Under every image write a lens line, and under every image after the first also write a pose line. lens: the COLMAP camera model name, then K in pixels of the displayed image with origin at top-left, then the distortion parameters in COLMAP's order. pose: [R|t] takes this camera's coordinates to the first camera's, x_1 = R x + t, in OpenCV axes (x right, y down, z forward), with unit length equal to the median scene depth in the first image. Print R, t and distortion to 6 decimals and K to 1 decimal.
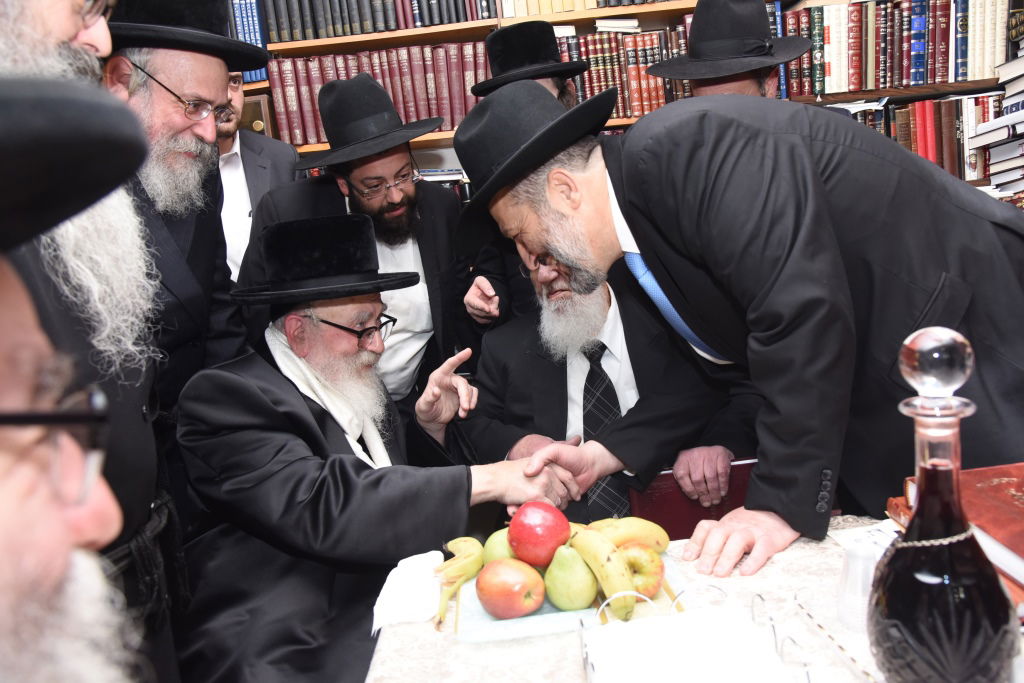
lens RADIAL K [[739.8, 0, 523.0], [0, 739.8, 331.4], [0, 0, 1]] dist [-0.111047, 0.094118]
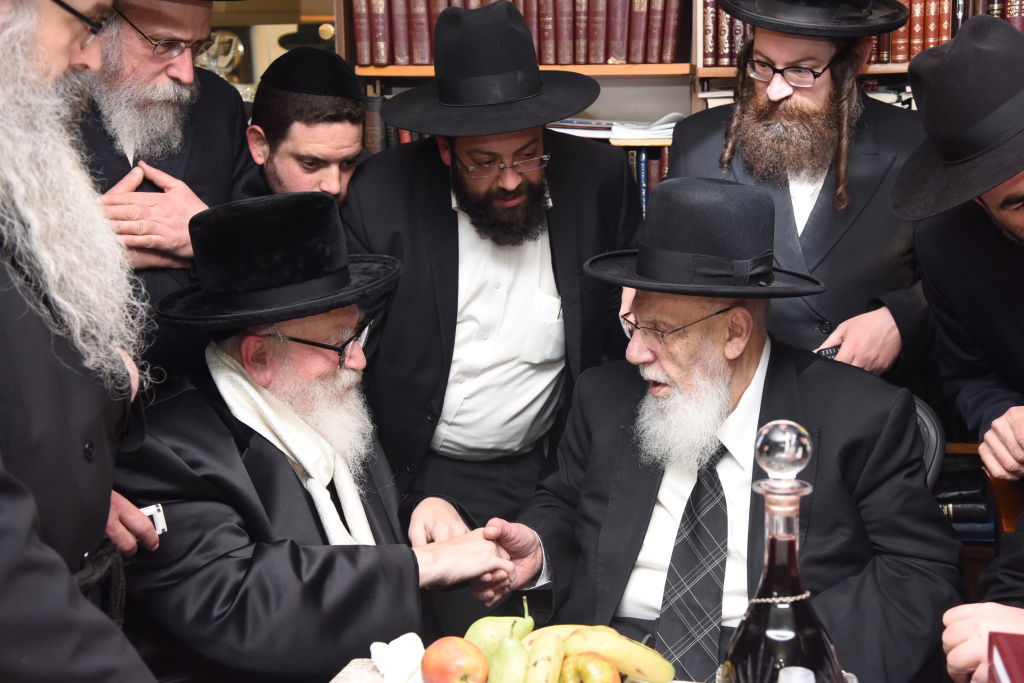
lens RADIAL K [[1494.5, 0, 511.4], [0, 1494.5, 308.7], [0, 0, 1]] dist [0.452687, -2.377856]
pose [[0.960760, 0.126187, -0.247017, 0.189546], [-0.132260, 0.991182, -0.008078, -0.032820], [0.243819, 0.040432, 0.968977, -0.338968]]
